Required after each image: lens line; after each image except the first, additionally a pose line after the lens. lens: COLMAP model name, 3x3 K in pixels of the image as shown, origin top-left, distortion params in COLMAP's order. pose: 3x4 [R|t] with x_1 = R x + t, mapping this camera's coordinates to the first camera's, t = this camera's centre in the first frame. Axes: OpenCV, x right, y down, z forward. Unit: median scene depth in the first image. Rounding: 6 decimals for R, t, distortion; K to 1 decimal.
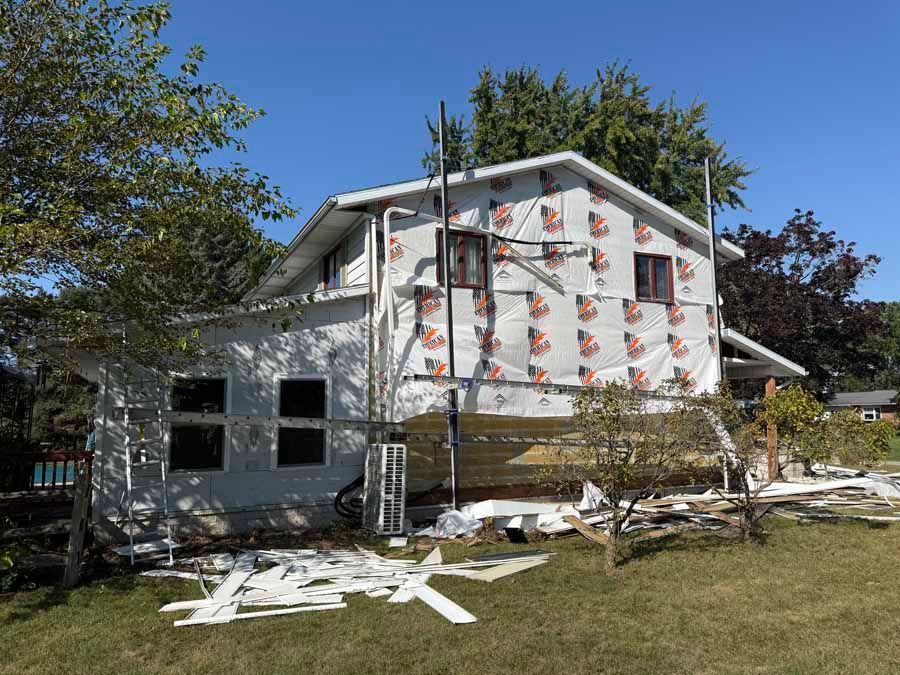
lens RADIAL K [[649.9, 0, 450.0], [0, 649.9, 337.5], [0, 0, 1]] dist [0.001506, -0.001895]
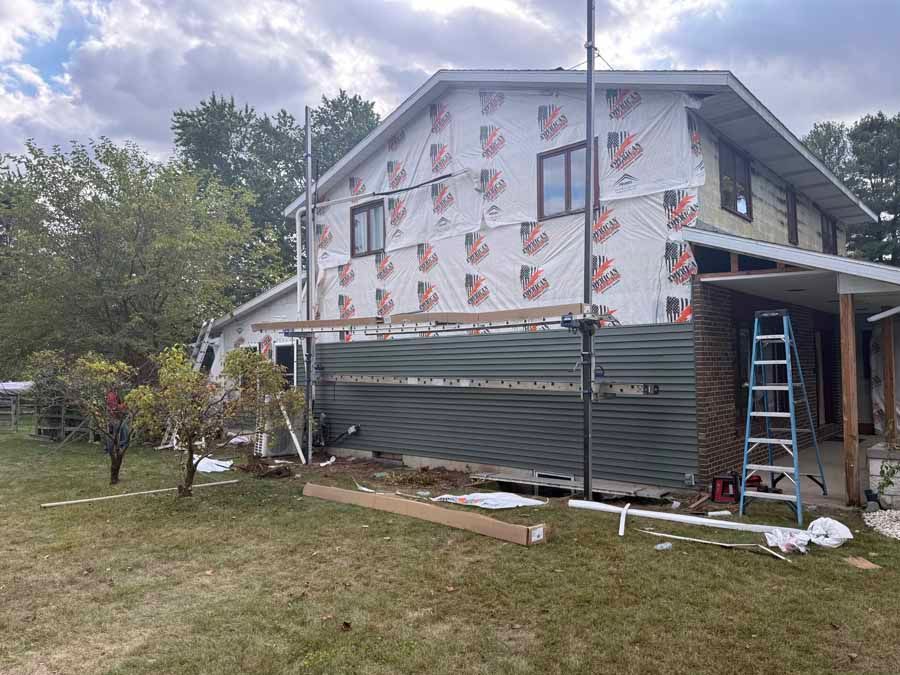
lens RADIAL K [[649.9, 0, 450.0], [0, 649.9, 337.5], [0, 0, 1]] dist [0.001506, -0.001895]
pose [[0.348132, -0.007808, -0.937413, 0.971451], [0.150227, 0.987507, 0.047565, 0.025546], [0.925330, -0.157384, 0.344955, 0.635452]]
